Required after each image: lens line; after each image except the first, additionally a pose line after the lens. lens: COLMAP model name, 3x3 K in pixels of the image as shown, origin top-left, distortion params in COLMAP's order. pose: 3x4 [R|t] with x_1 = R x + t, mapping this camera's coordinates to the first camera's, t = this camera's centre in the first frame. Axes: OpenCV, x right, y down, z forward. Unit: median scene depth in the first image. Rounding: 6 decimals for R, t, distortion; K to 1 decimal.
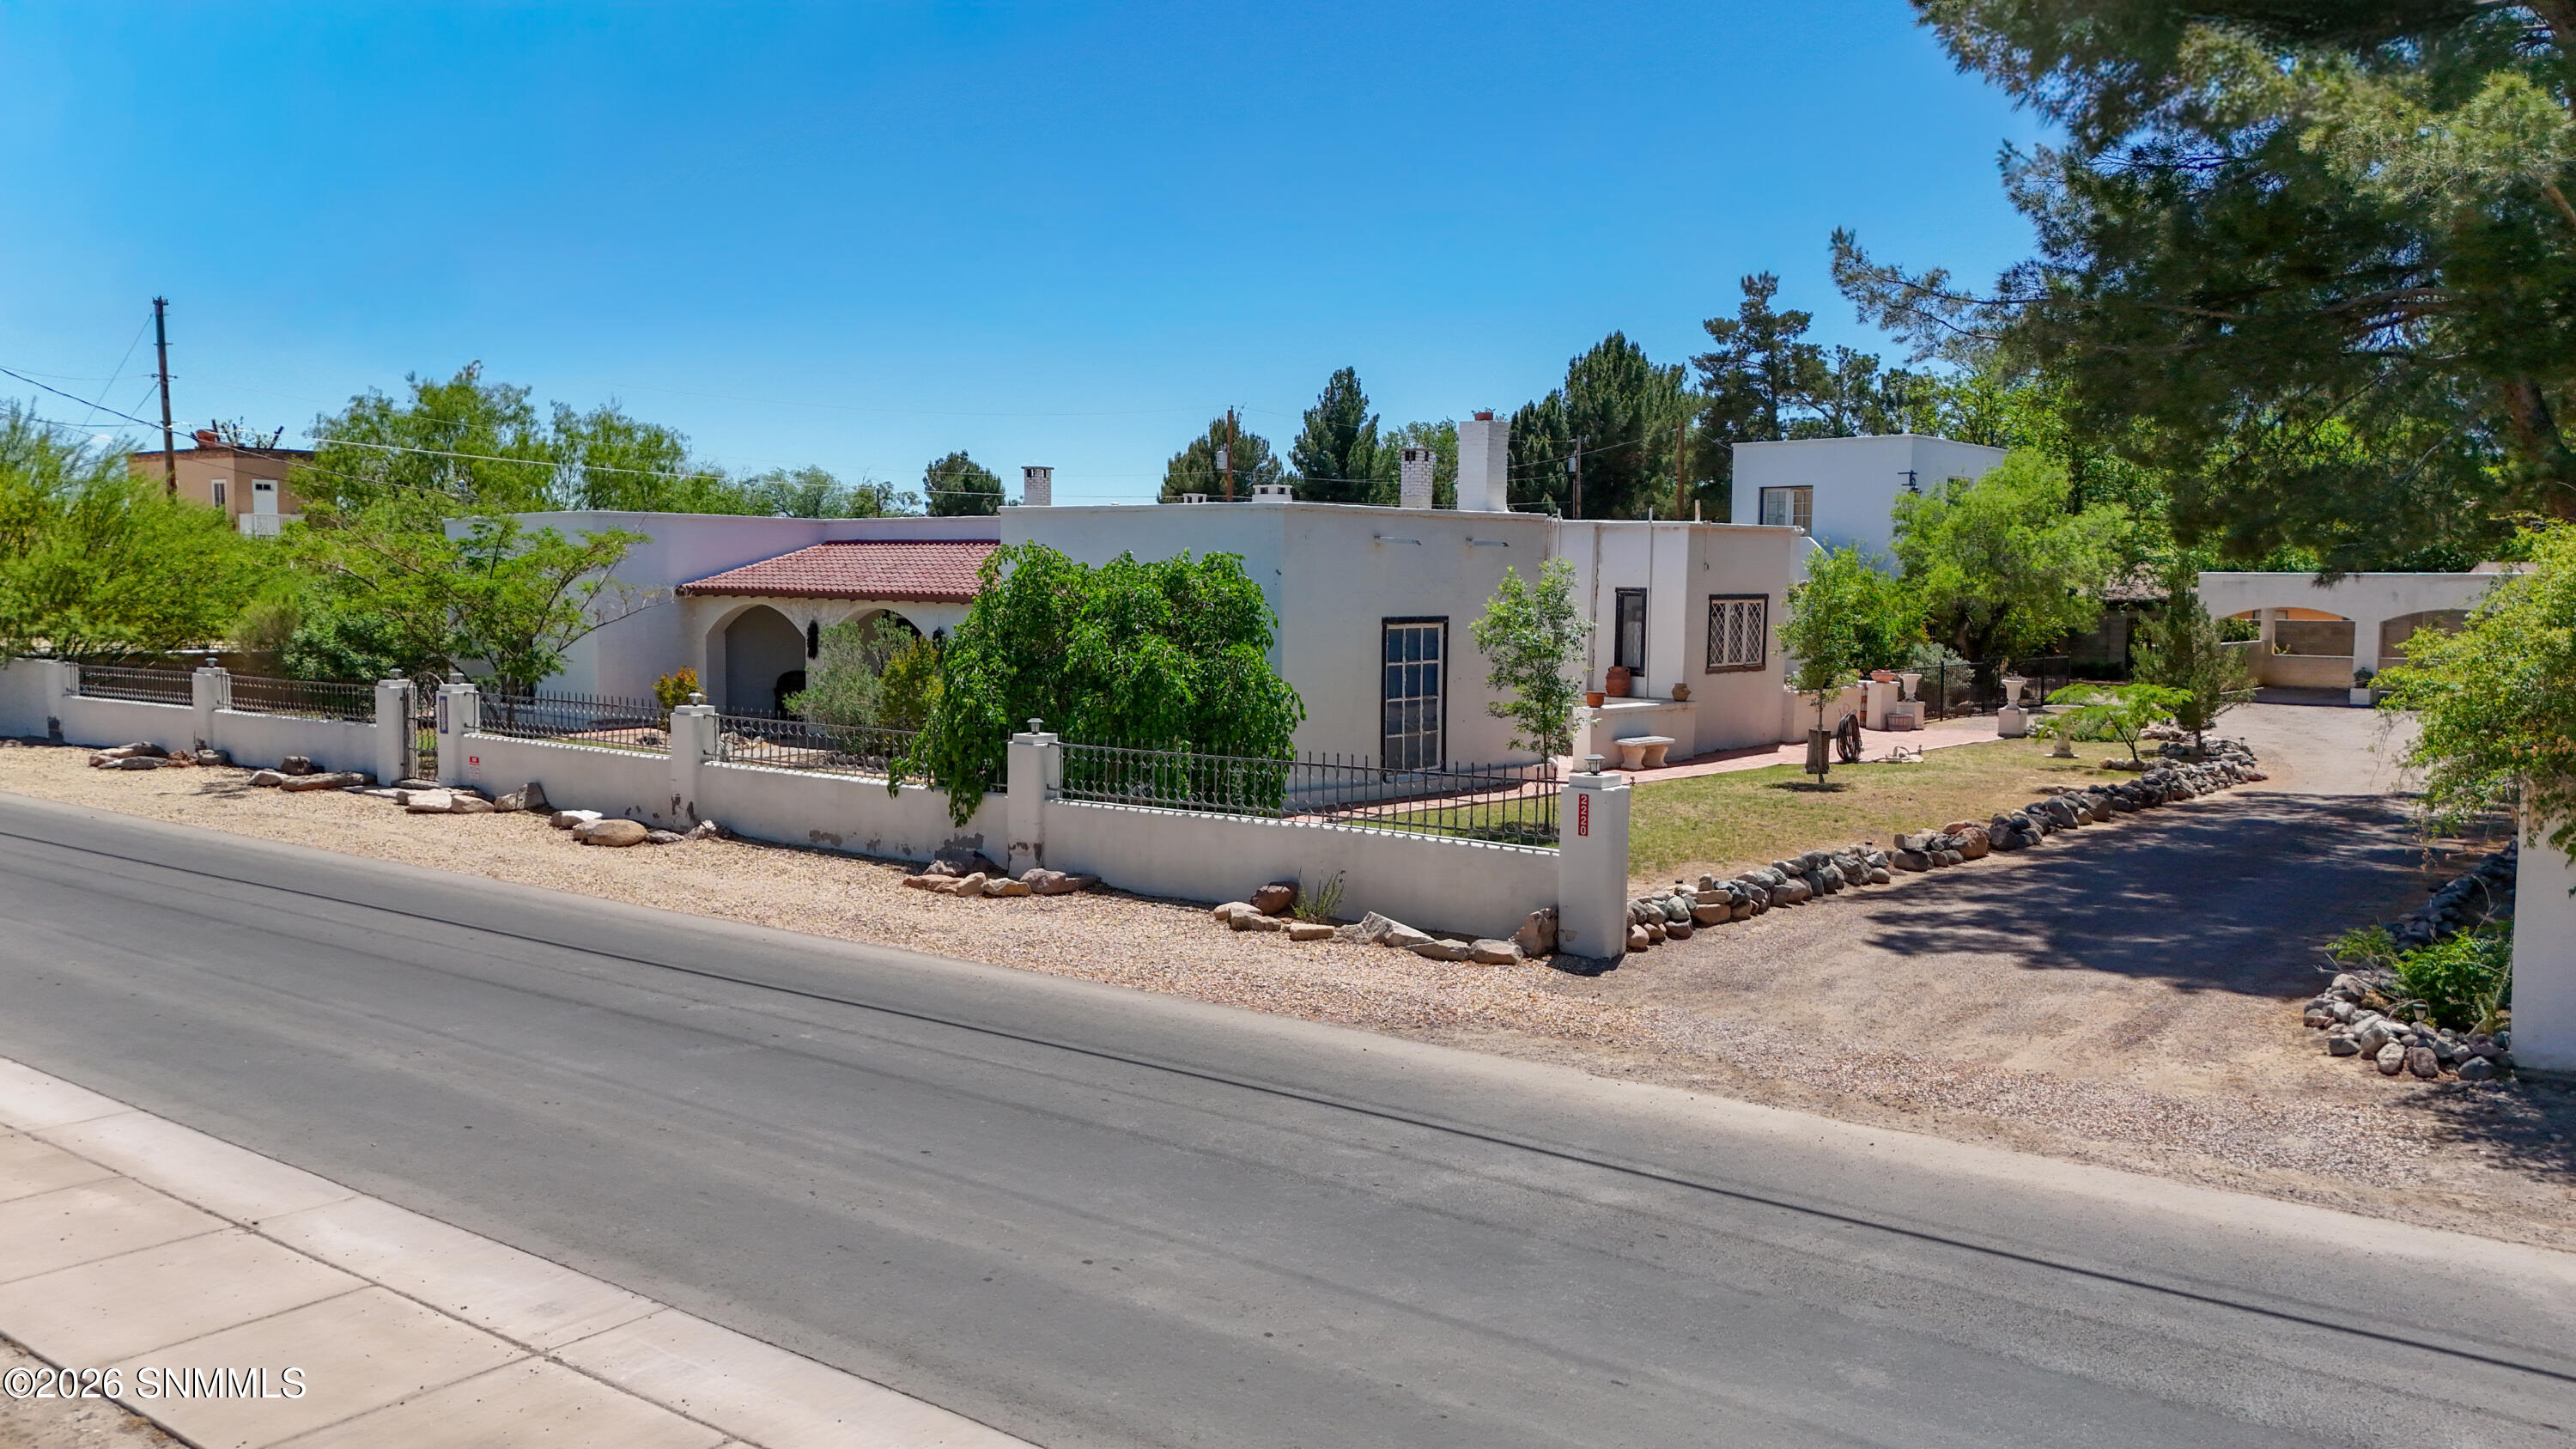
lens RADIAL K [[1831.5, 0, 1288.0], [0, 1831.5, 724.5], [0, 0, 1]] dist [0.076423, -0.094380]
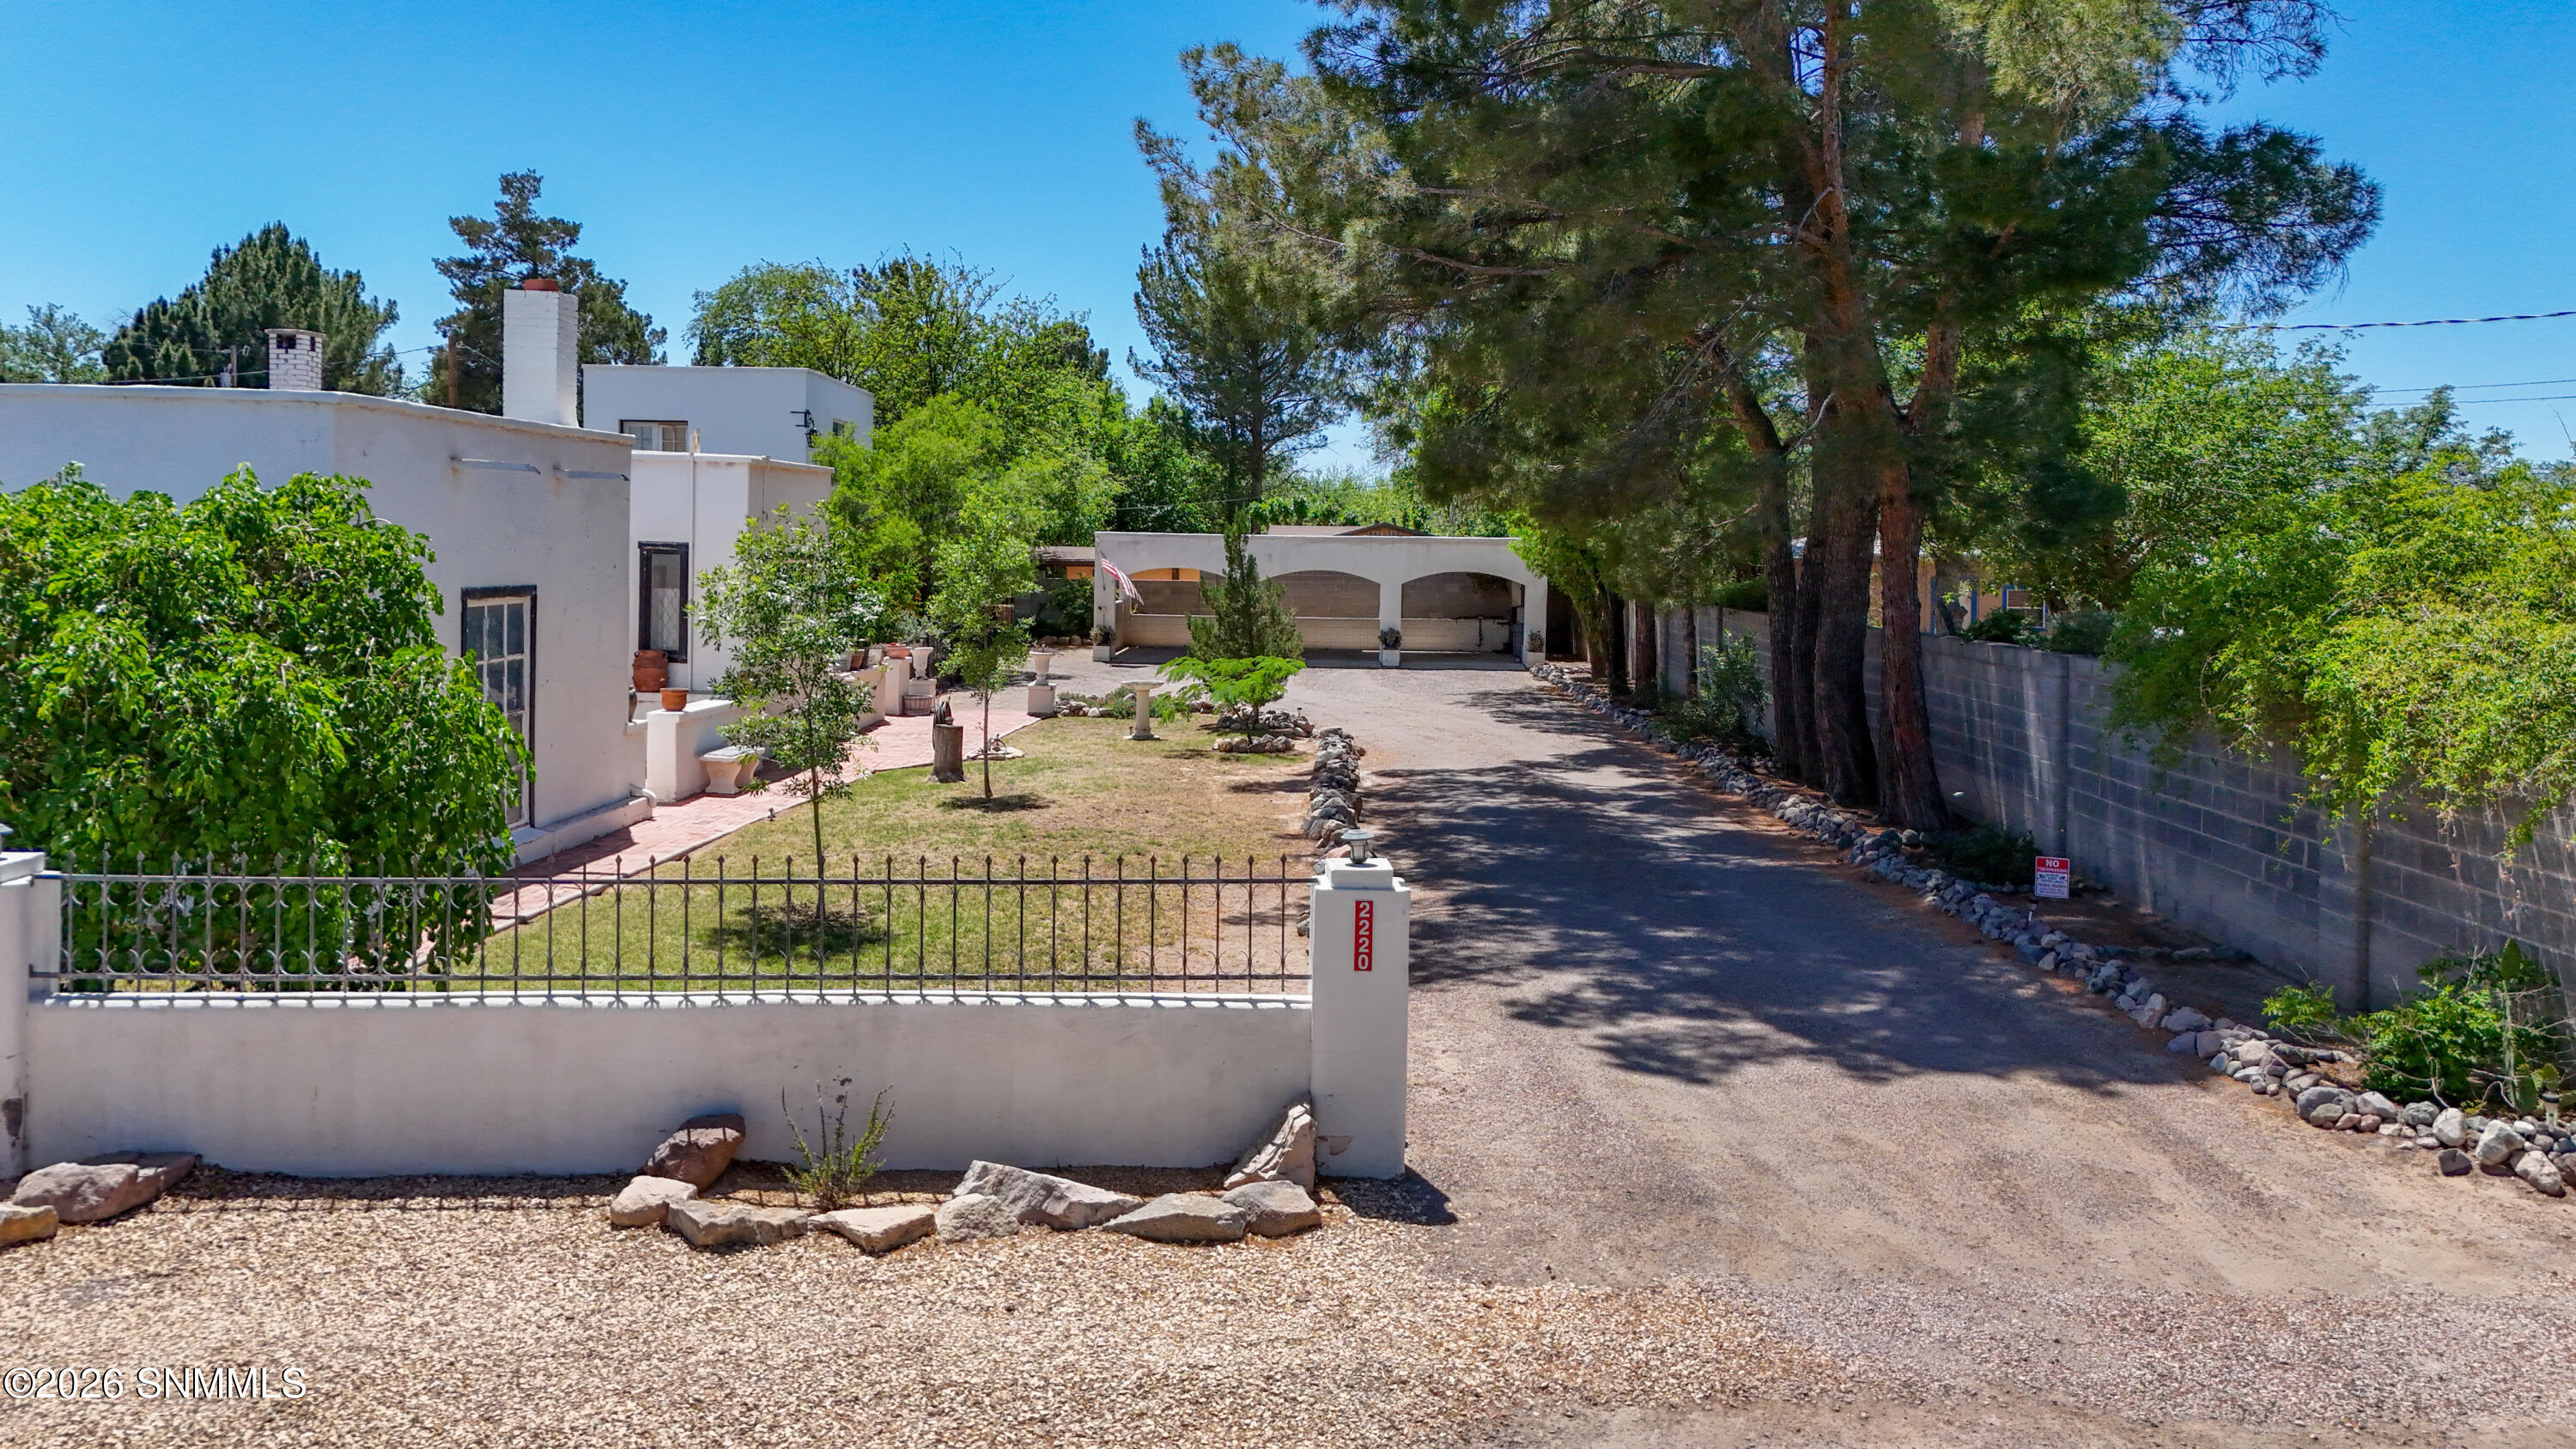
lens RADIAL K [[1941.9, 0, 1289.1], [0, 1941.9, 630.6], [0, 0, 1]] dist [0.084607, -0.099027]
pose [[0.778276, -0.020035, 0.627603, -0.110086], [0.037797, 0.999173, -0.014975, -0.018049], [-0.626784, 0.035376, 0.778390, 0.233681]]
